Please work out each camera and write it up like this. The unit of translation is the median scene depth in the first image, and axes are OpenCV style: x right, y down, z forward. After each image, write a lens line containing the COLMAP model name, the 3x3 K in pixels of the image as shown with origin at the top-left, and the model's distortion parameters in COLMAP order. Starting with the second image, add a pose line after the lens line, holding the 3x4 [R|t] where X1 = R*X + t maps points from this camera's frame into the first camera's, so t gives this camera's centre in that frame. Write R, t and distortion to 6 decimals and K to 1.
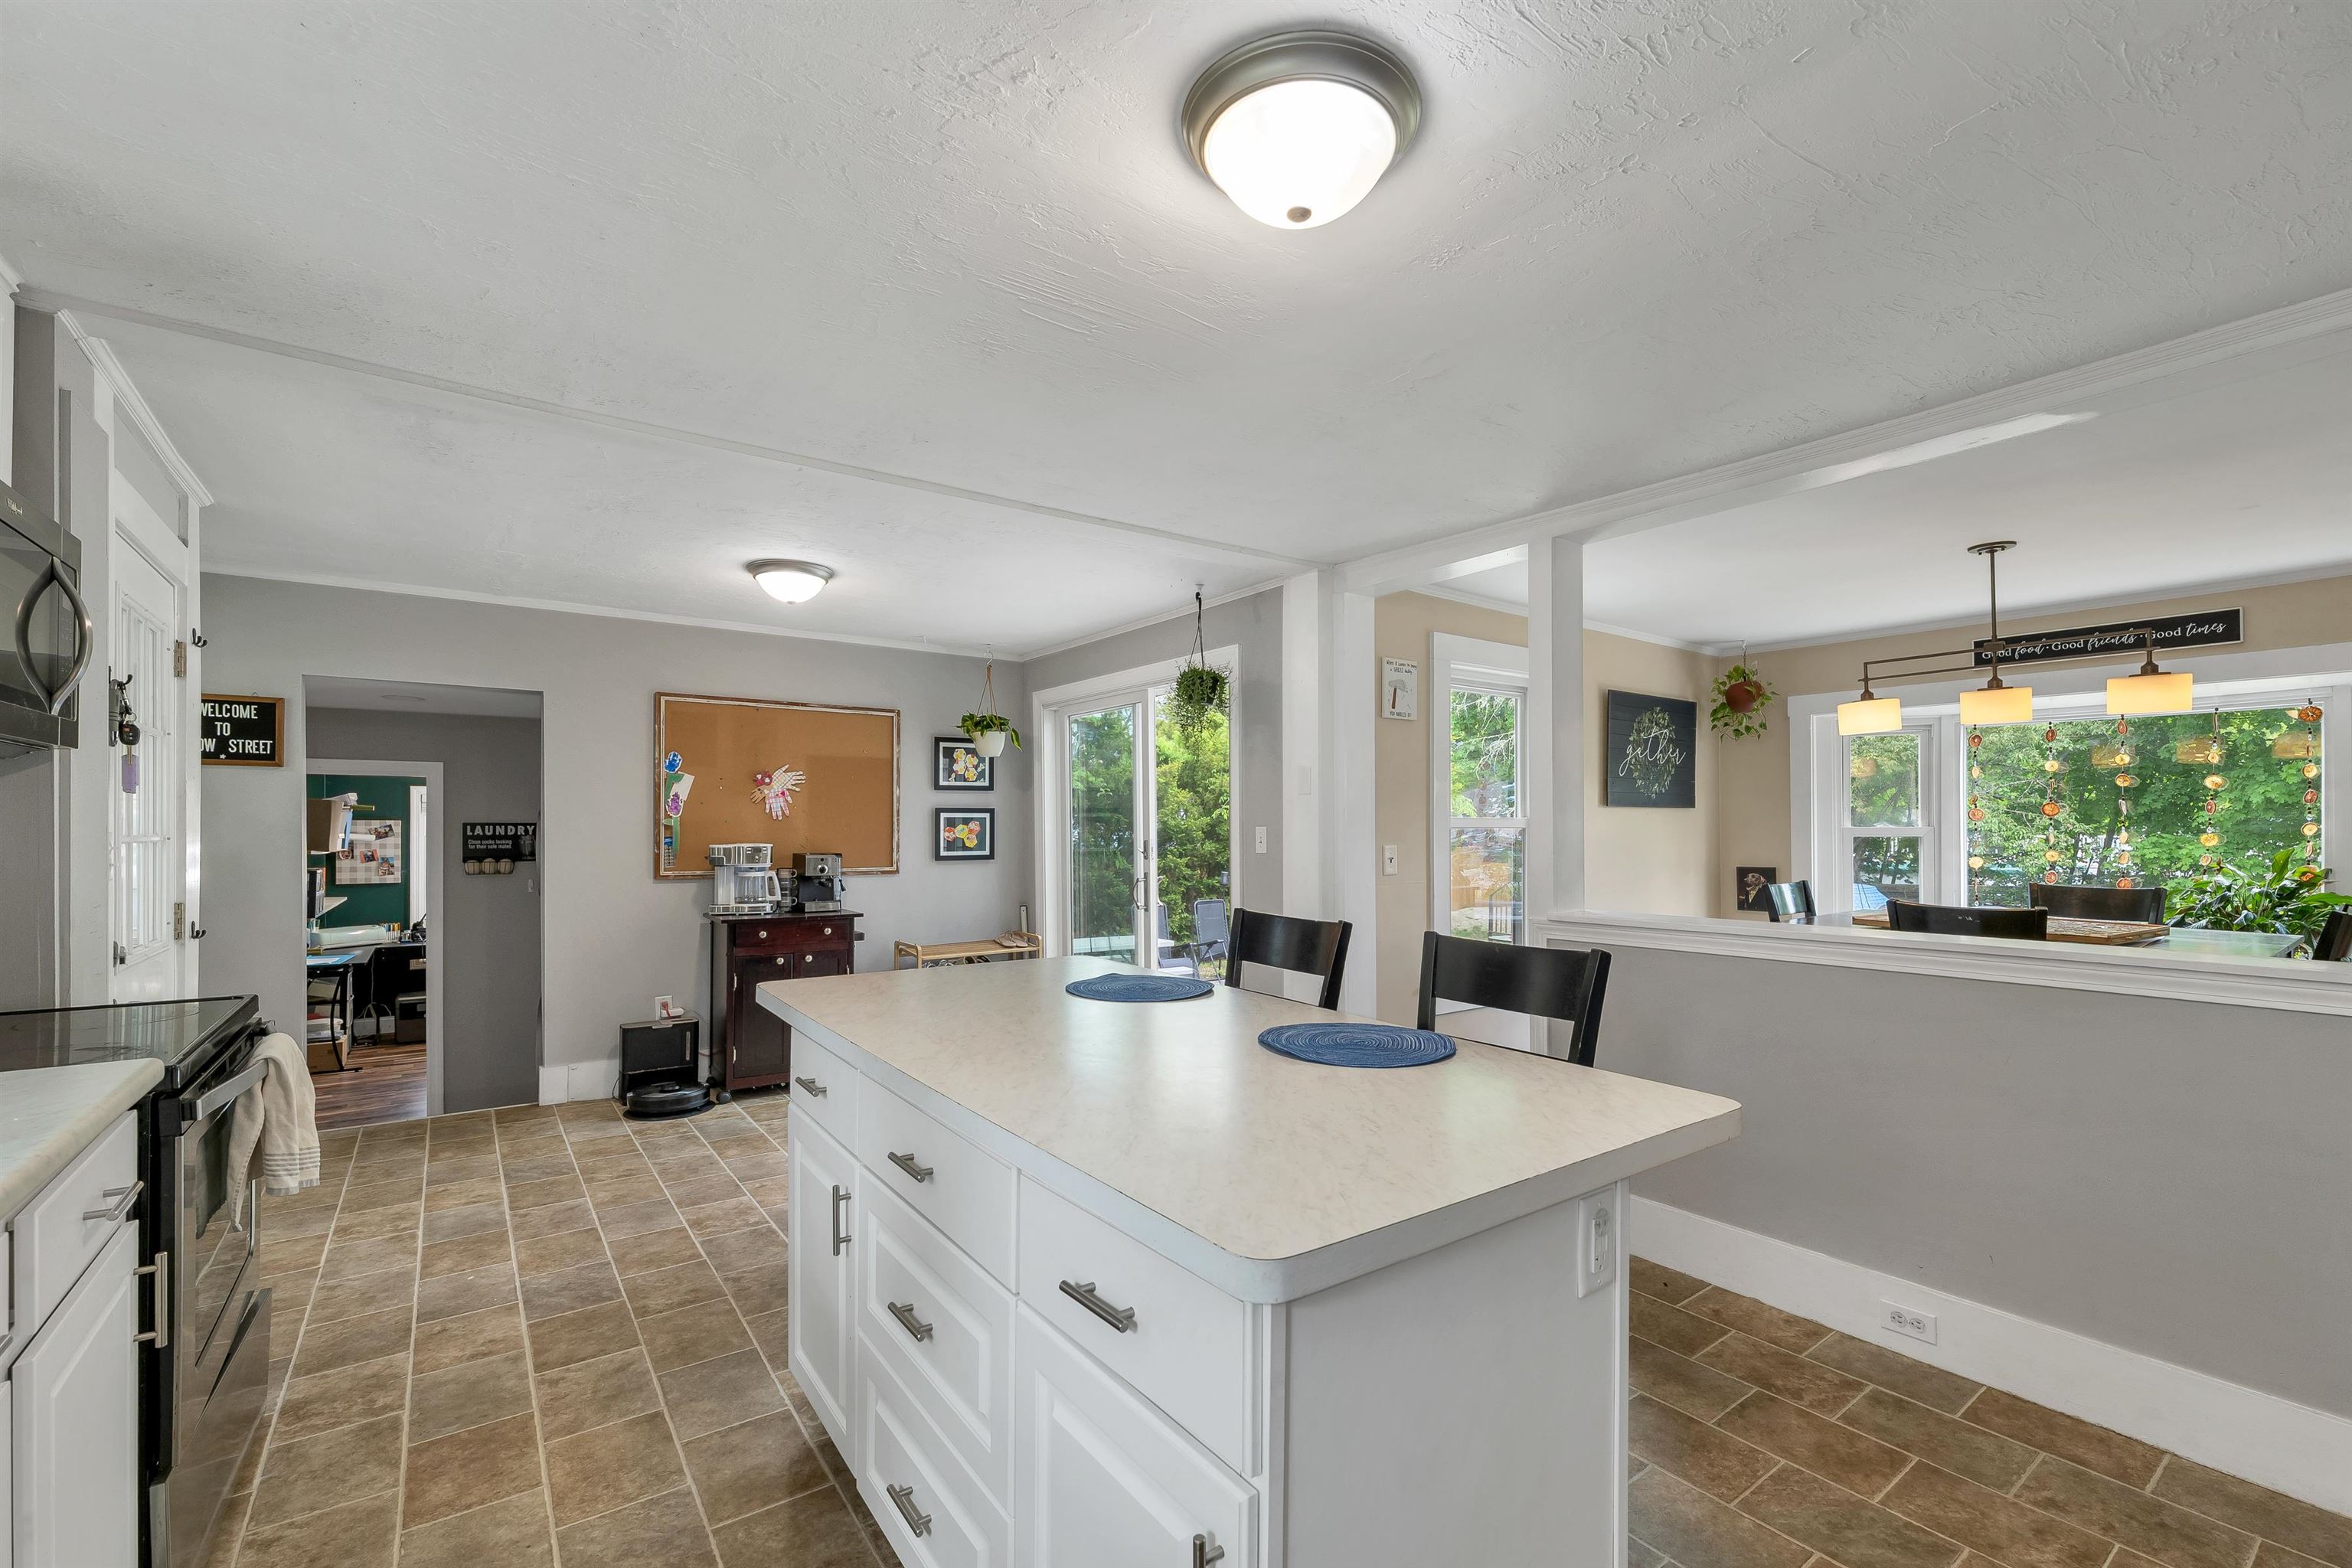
lens RADIAL K [[985.8, 0, 1196.2], [0, 985.8, 815.3], [0, 0, 1]] dist [0.002473, -0.001182]
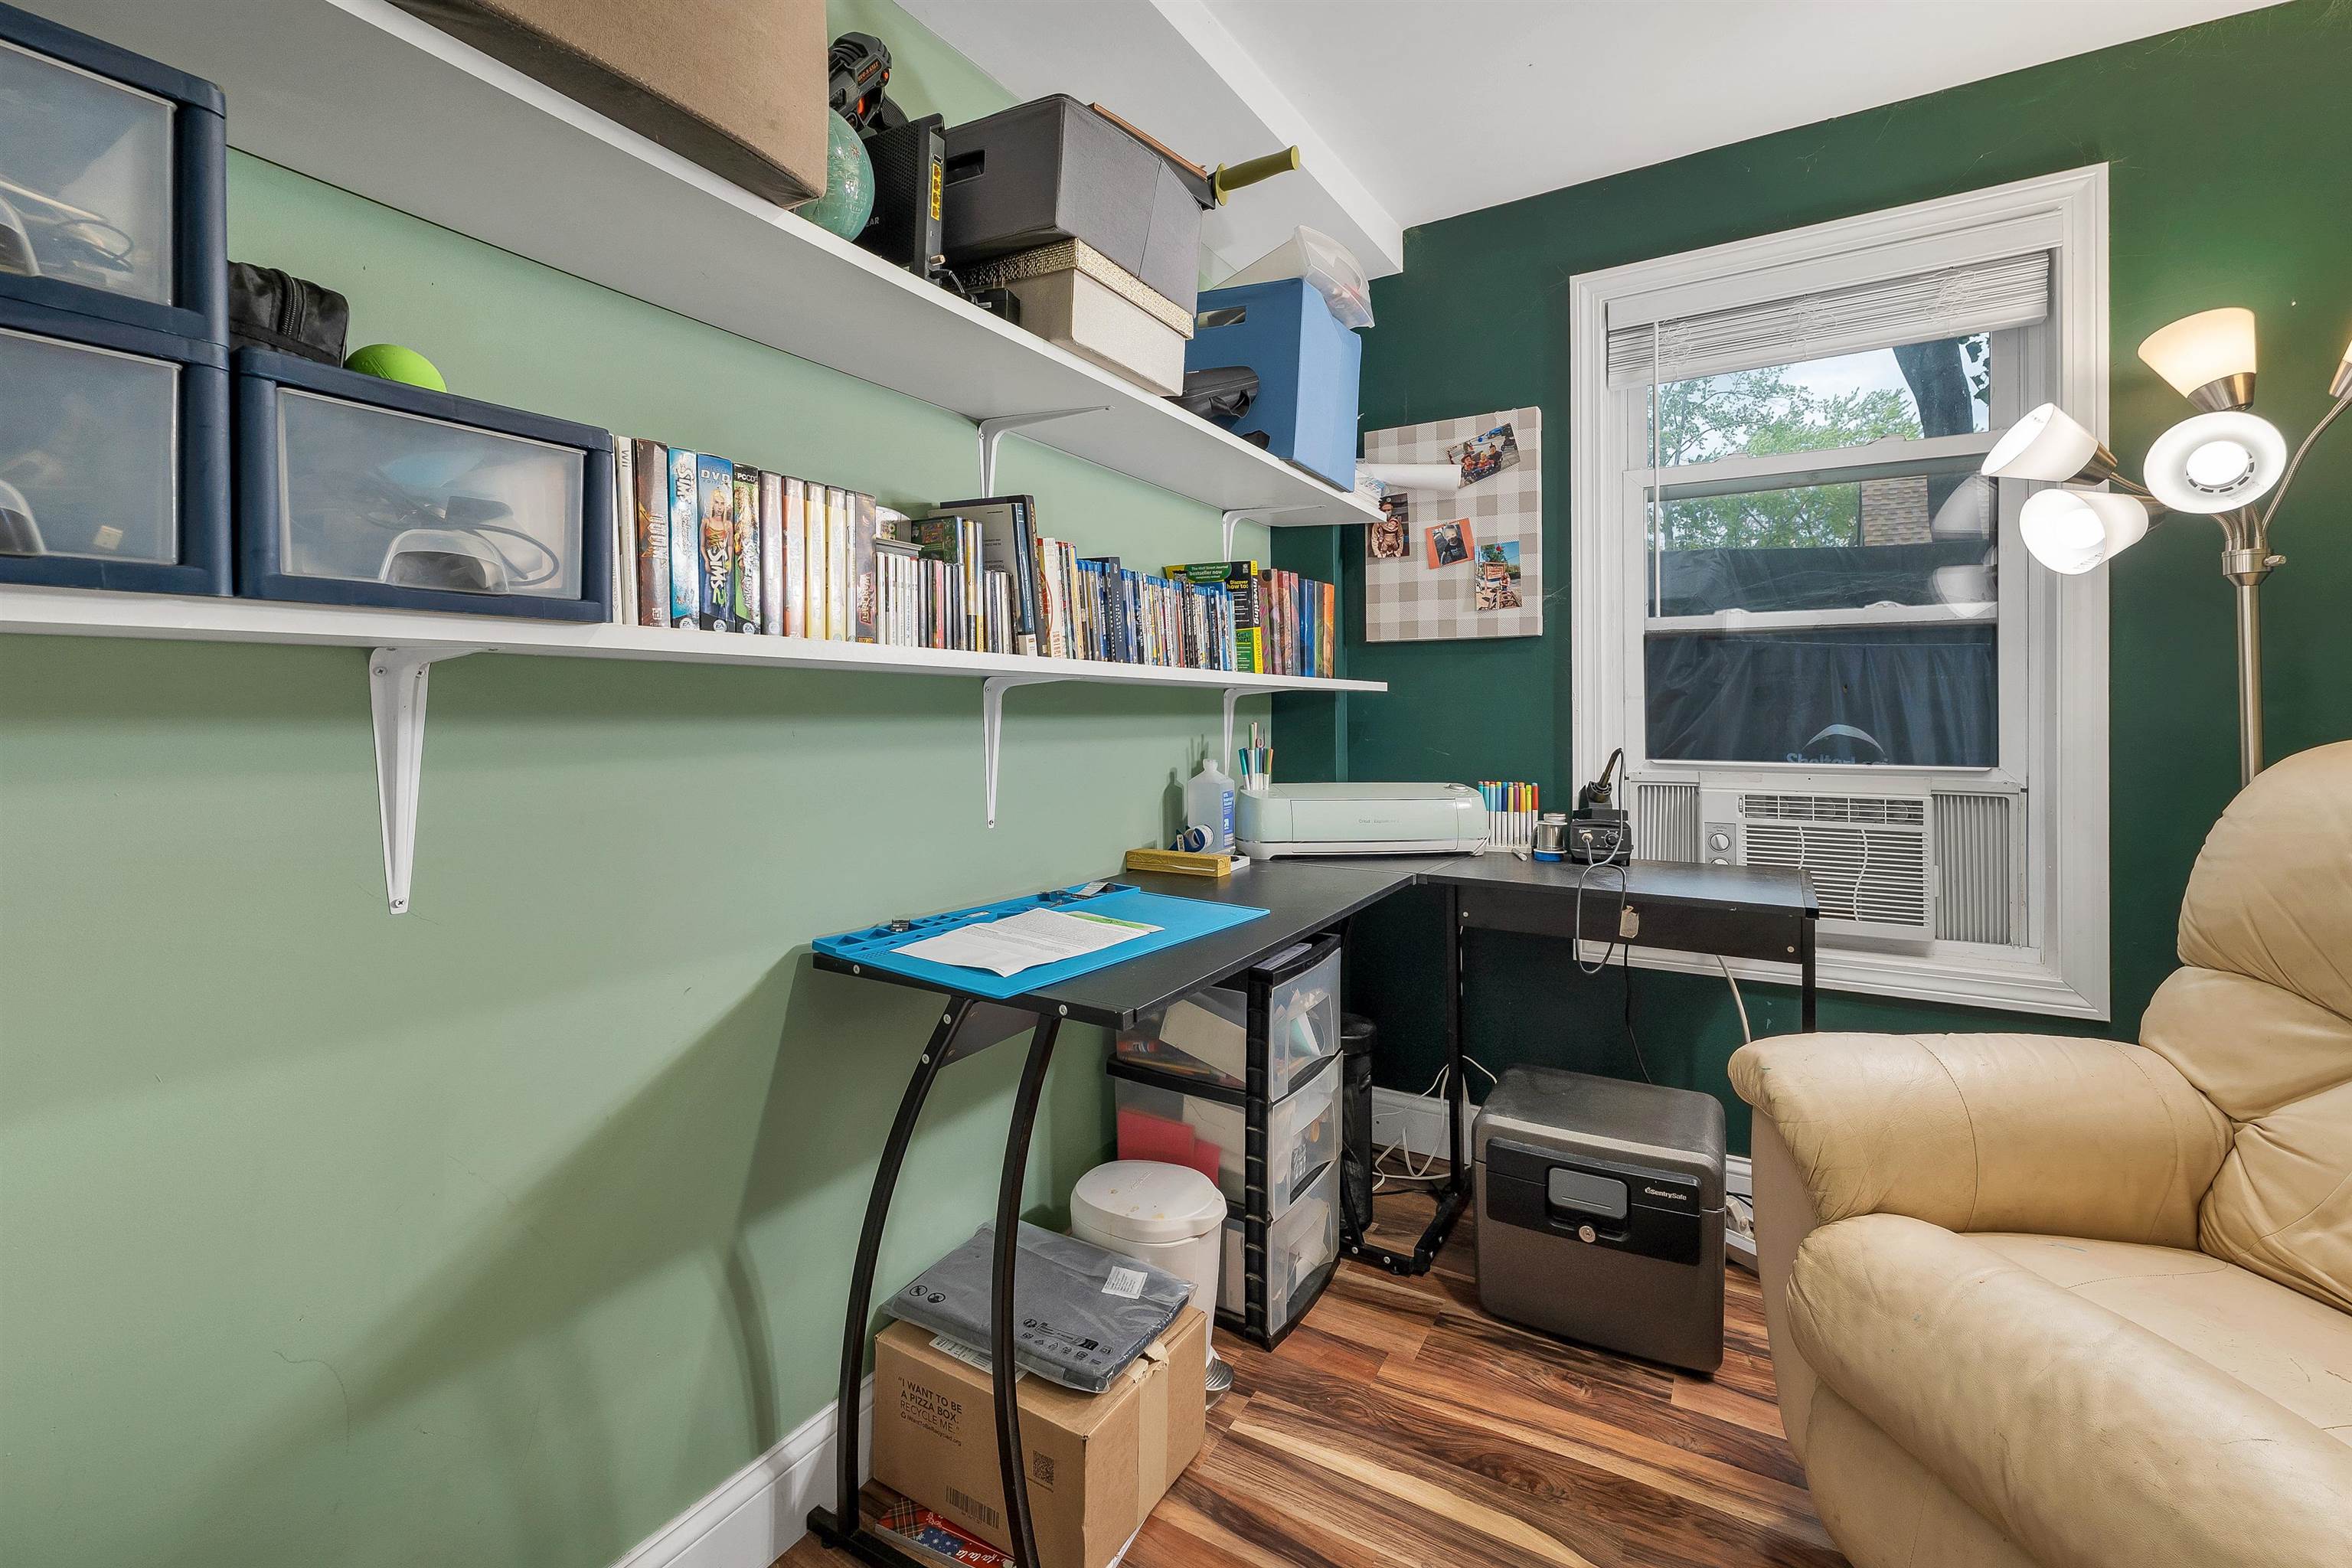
lens RADIAL K [[985.8, 0, 1223.2], [0, 985.8, 712.0], [0, 0, 1]] dist [0.002473, -0.001182]
pose [[0.399785, -0.005251, -0.916594, -0.600039], [0.017654, 0.999842, 0.001972, 0.088358], [0.916439, -0.016970, 0.399815, 0.821363]]
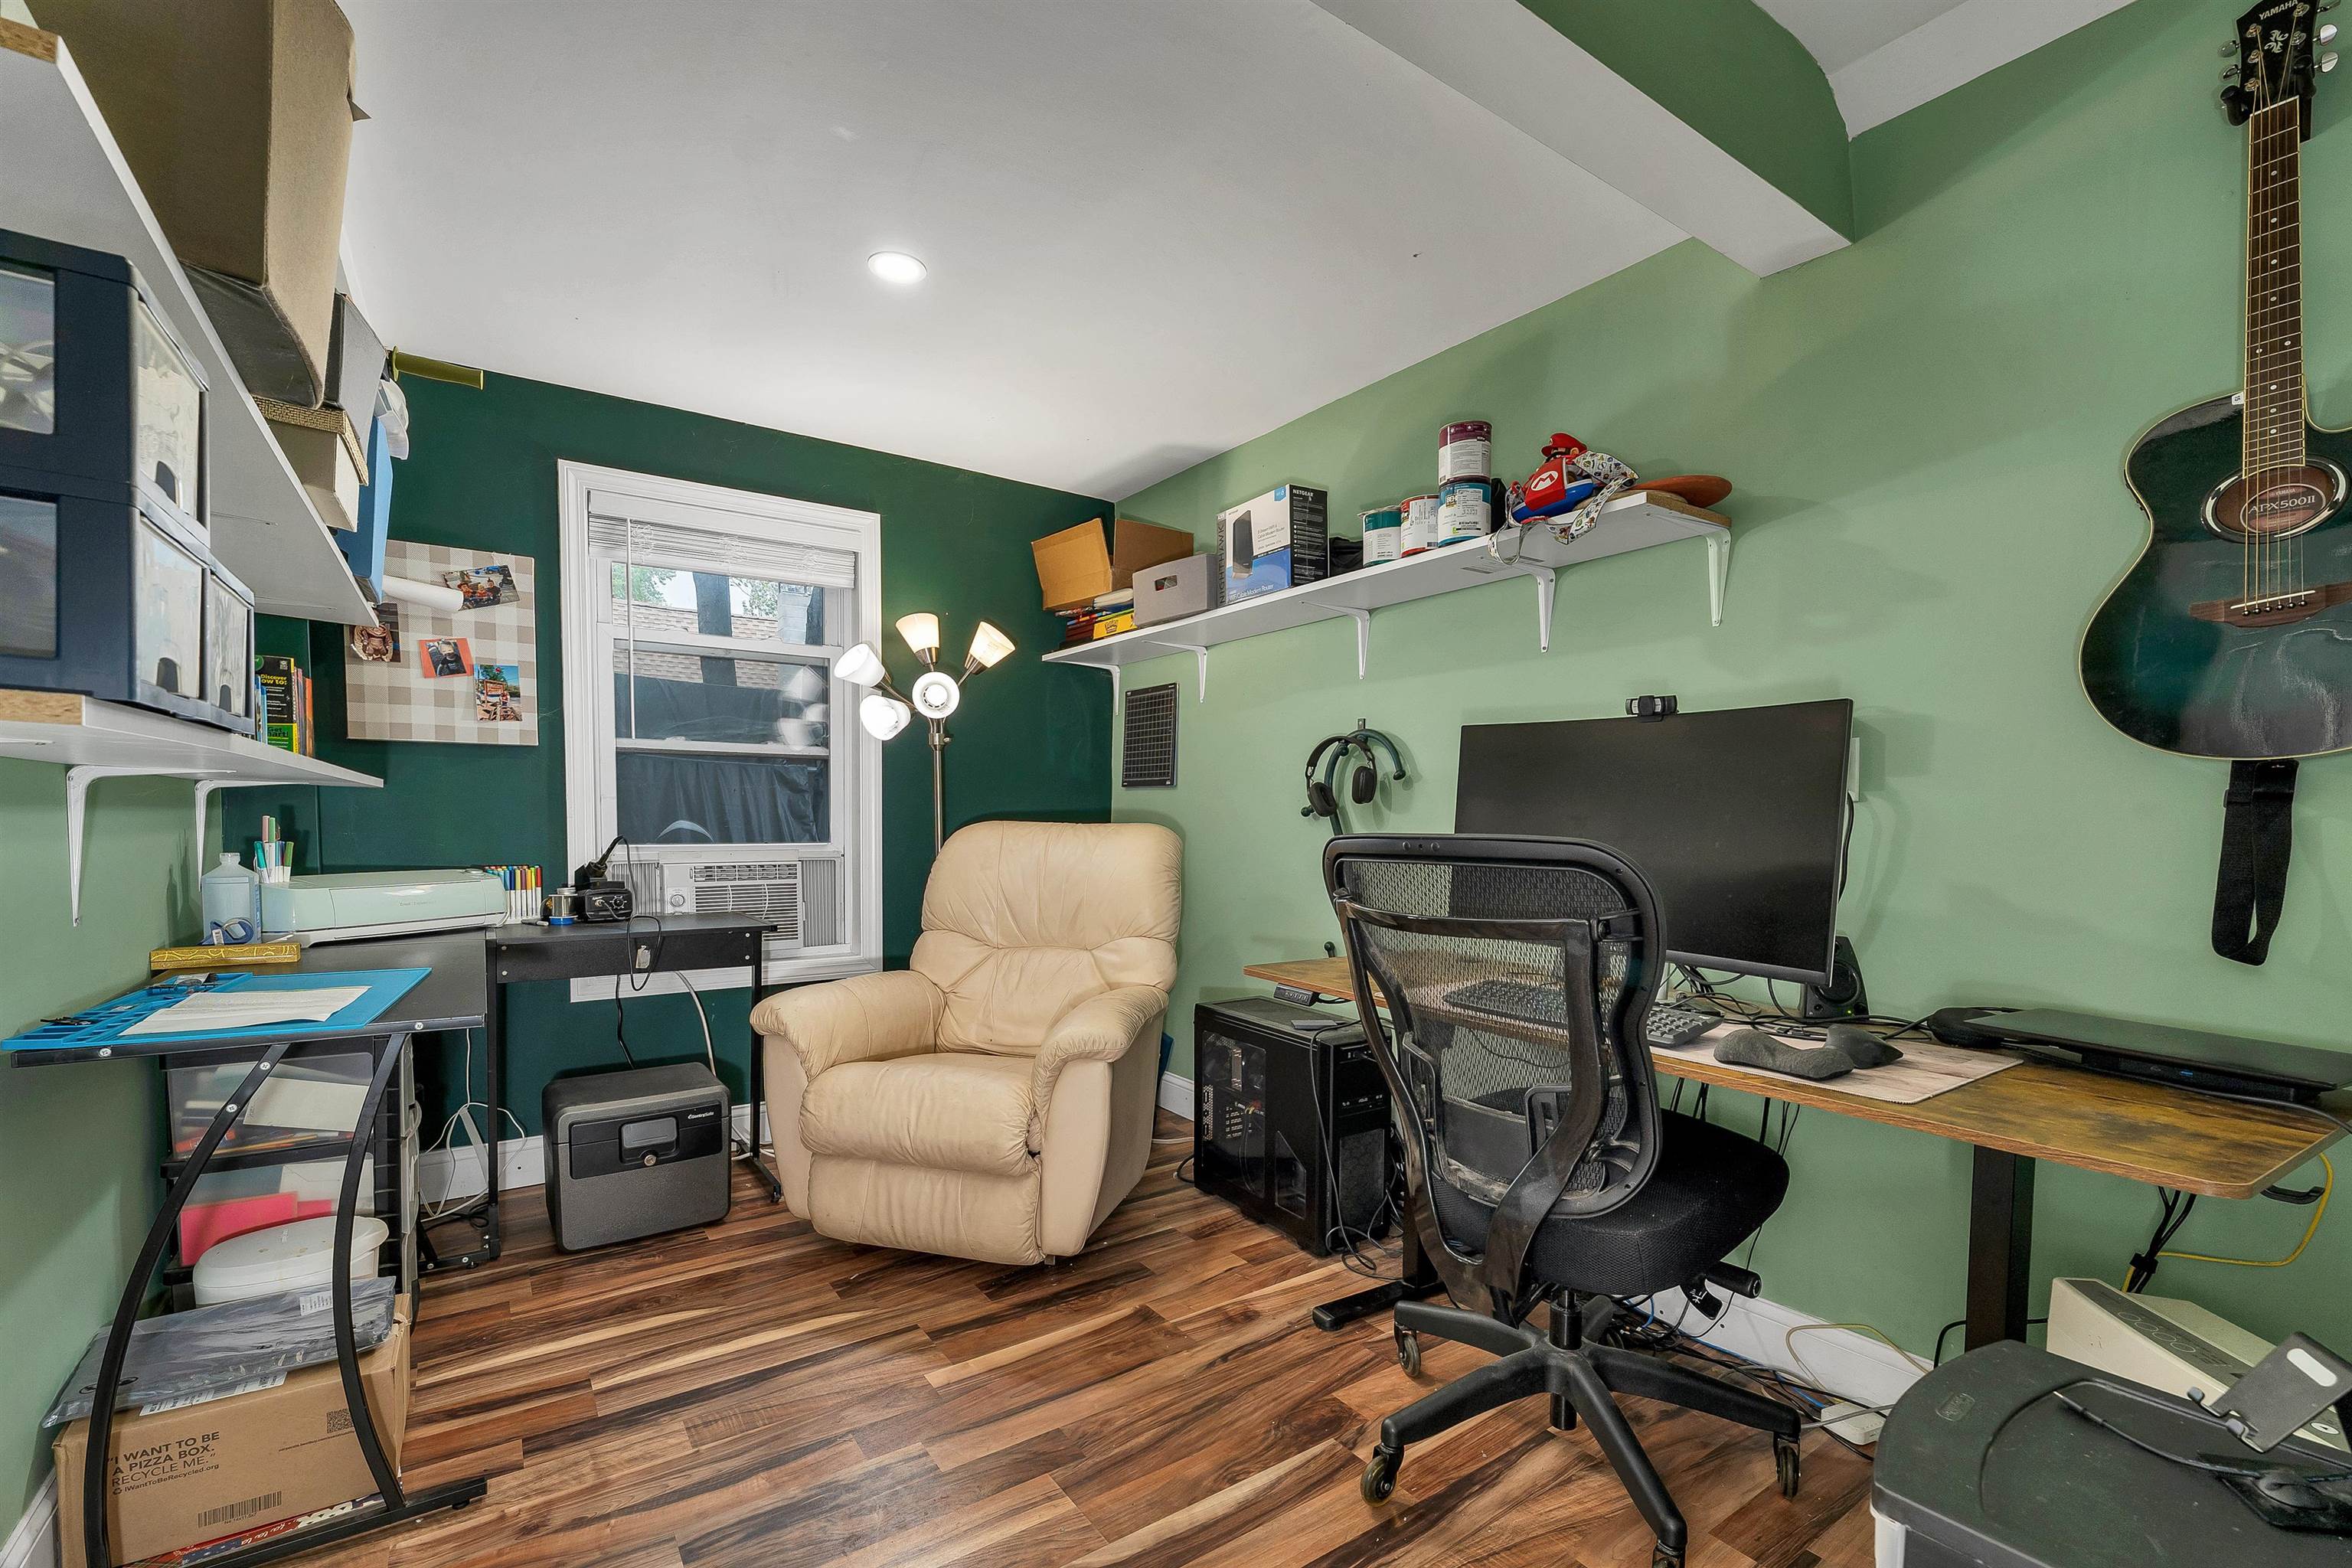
lens RADIAL K [[985.8, 0, 1149.0], [0, 985.8, 849.1], [0, 0, 1]] dist [0.002473, -0.001182]
pose [[0.998668, 0.004192, -0.051427, -0.589330], [-0.001539, 0.998671, 0.051523, 0.086746], [0.051575, -0.051375, 0.997347, 0.684017]]
